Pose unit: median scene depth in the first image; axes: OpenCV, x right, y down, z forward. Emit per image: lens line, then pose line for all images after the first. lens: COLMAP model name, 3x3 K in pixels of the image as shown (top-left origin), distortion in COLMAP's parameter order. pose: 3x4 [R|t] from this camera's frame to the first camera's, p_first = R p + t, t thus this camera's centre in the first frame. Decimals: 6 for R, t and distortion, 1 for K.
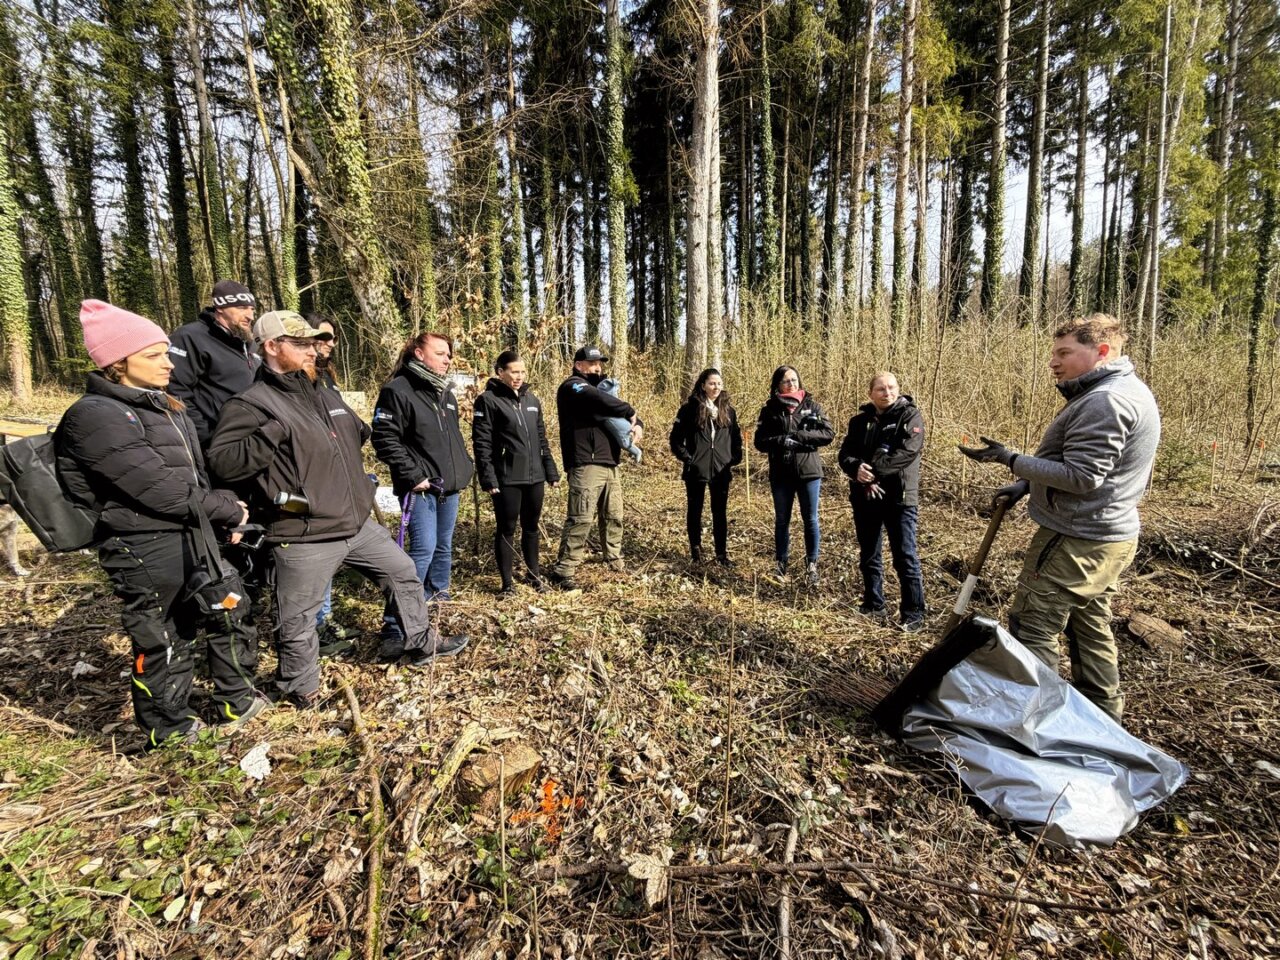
lens RADIAL K [[511.9, 0, 641.3], [0, 511.9, 477.0], [0, 0, 1]] dist [0.001779, 0.000195]
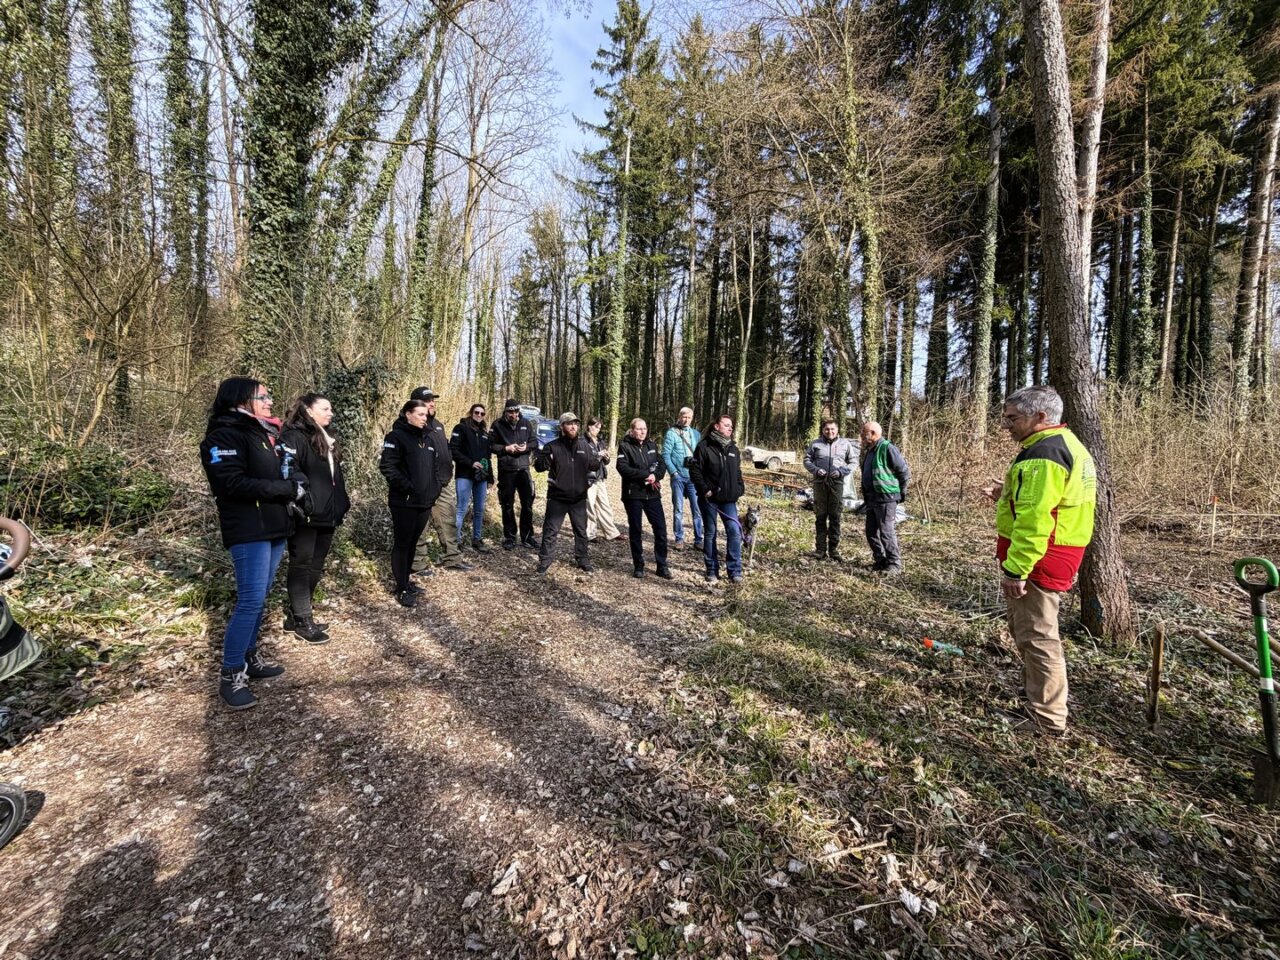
lens RADIAL K [[511.9, 0, 636.5], [0, 511.9, 480.8], [0, 0, 1]] dist [0.001779, 0.000195]
pose [[0.852181, 0.058515, -0.519965, -0.041502], [-0.104805, 0.992678, -0.060055, 0.023915], [0.512643, 0.105672, 0.852074, -0.217900]]
